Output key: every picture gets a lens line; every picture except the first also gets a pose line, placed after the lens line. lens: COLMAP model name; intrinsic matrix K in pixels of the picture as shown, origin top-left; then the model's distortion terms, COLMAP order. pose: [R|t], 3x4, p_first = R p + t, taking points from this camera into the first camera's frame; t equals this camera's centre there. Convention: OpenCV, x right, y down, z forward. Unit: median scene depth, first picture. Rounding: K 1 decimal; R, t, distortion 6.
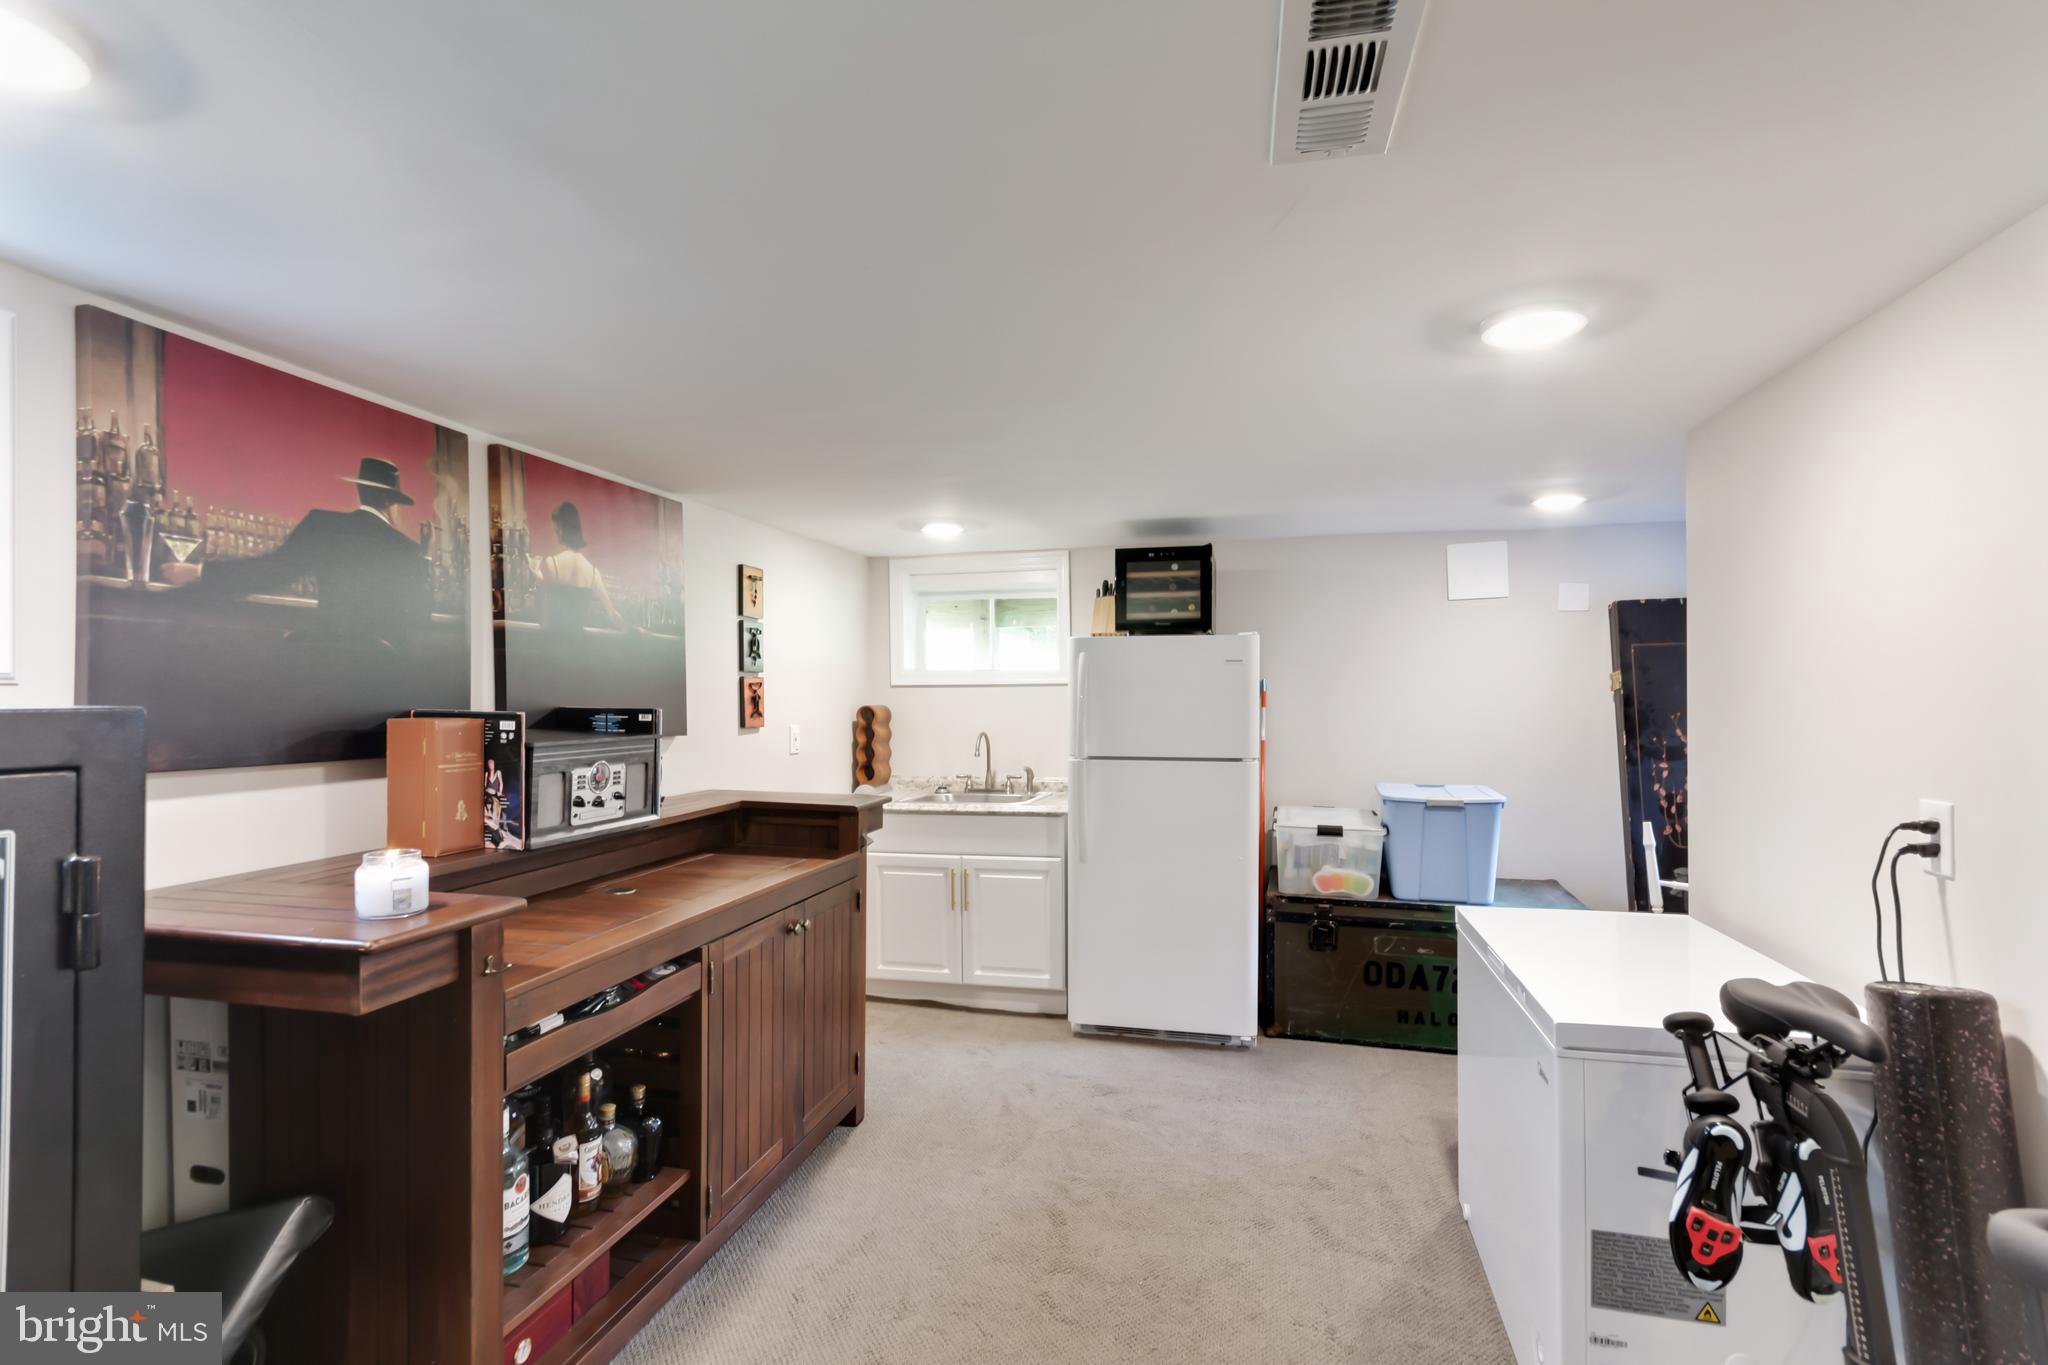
lens RADIAL K [[956.3, 0, 1029.5], [0, 956.3, 687.4], [0, 0, 1]] dist [-0.002731, 0.003390]
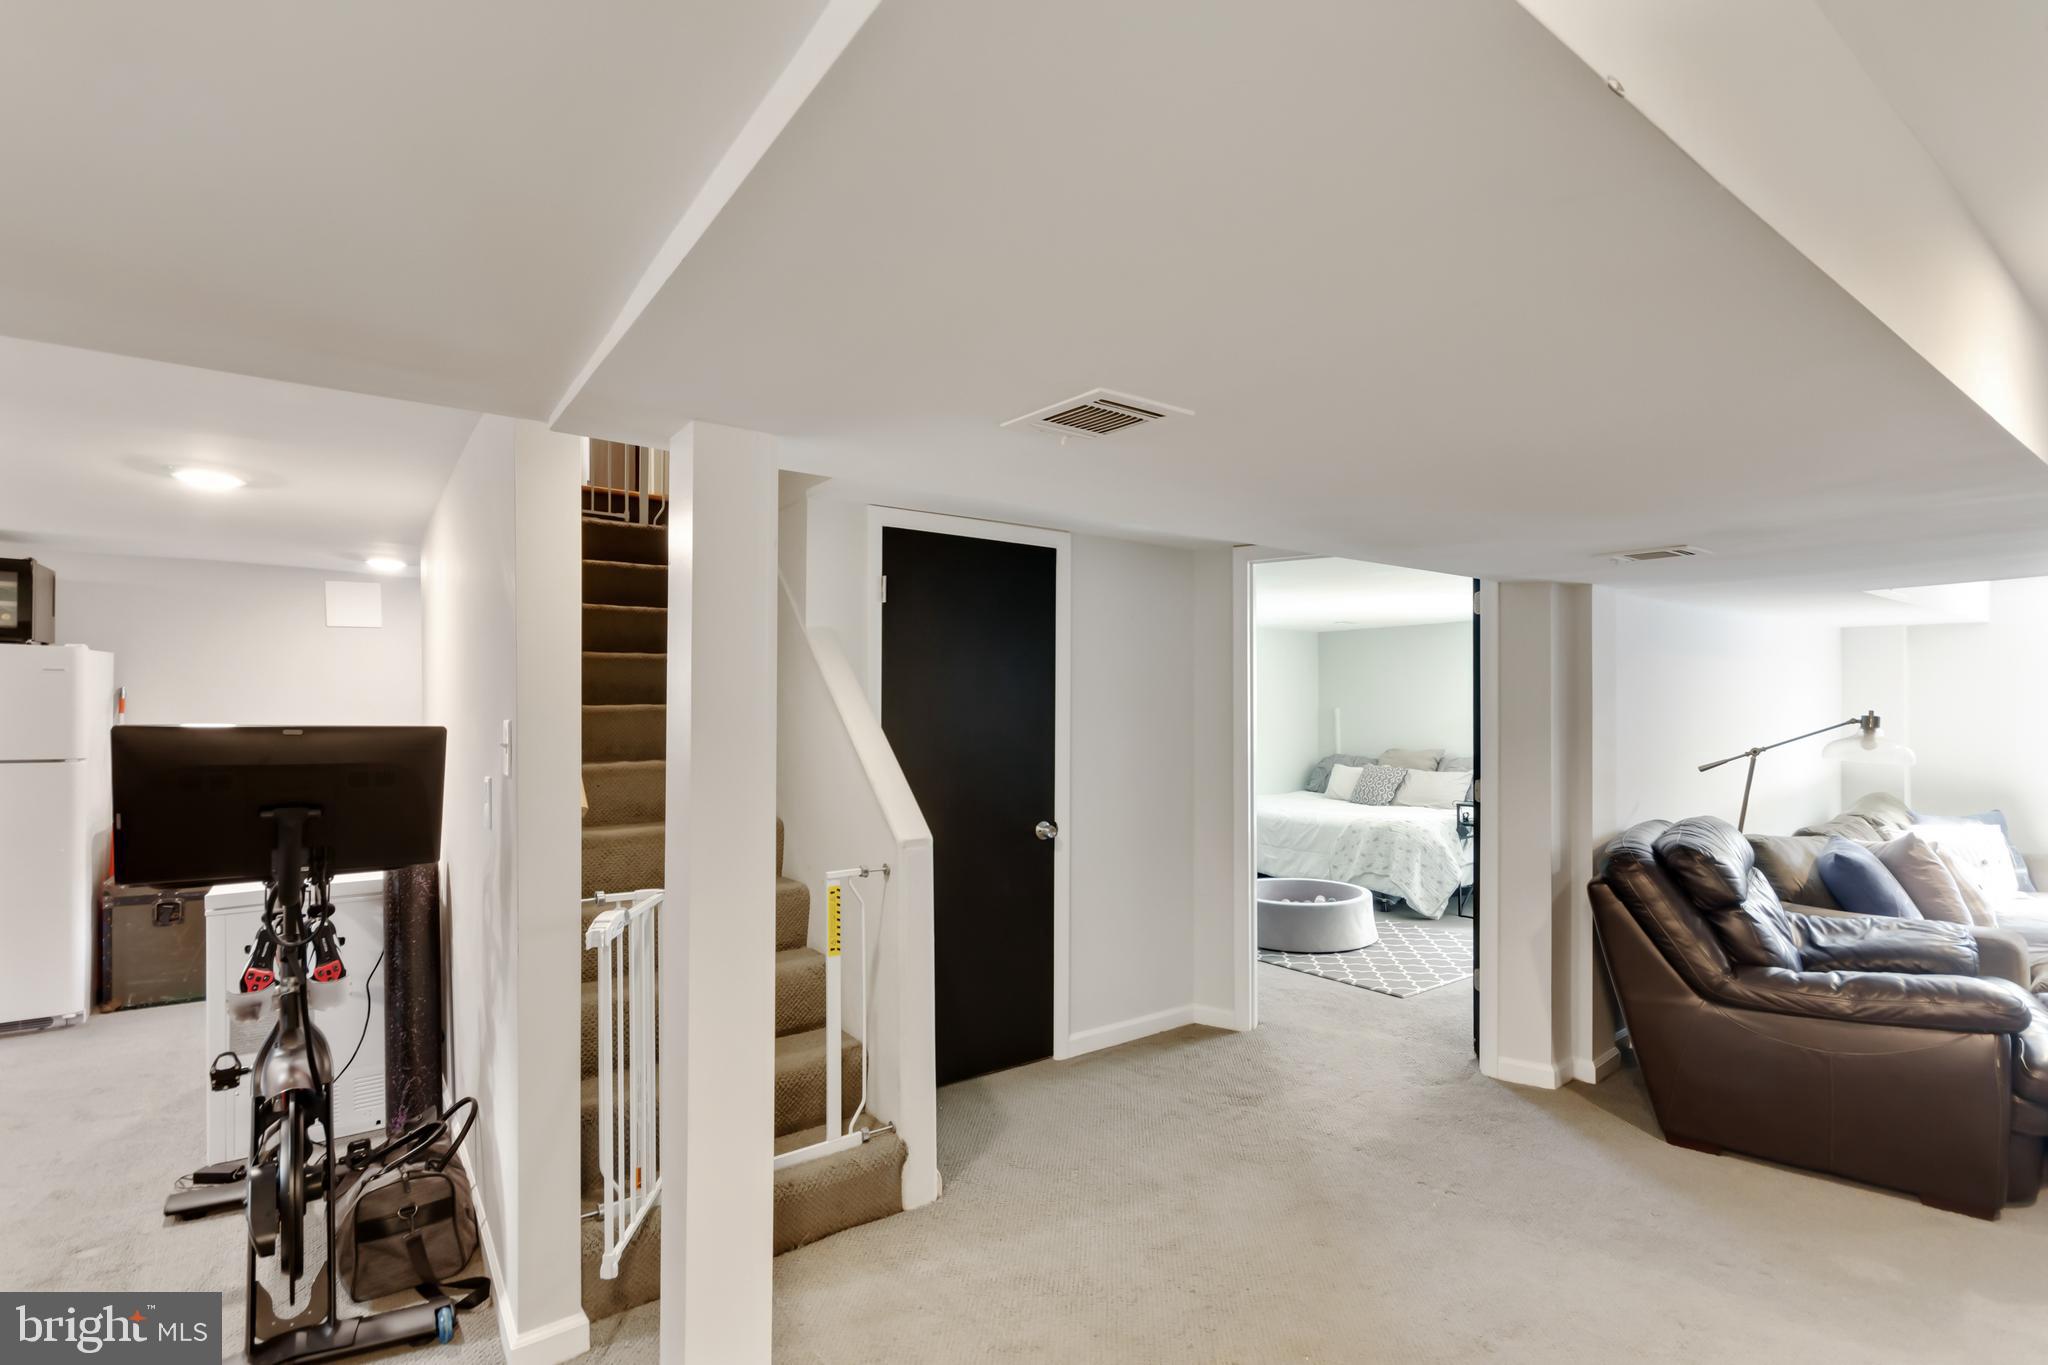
lens RADIAL K [[956.3, 0, 1011.4], [0, 956.3, 707.9], [0, 0, 1]] dist [-0.002731, 0.003390]
pose [[0.642093, 0.007923, 0.766586, 0.074695], [-0.012553, 0.999921, 0.000180, 0.001650], [-0.766524, -0.009739, 0.642142, -0.511229]]
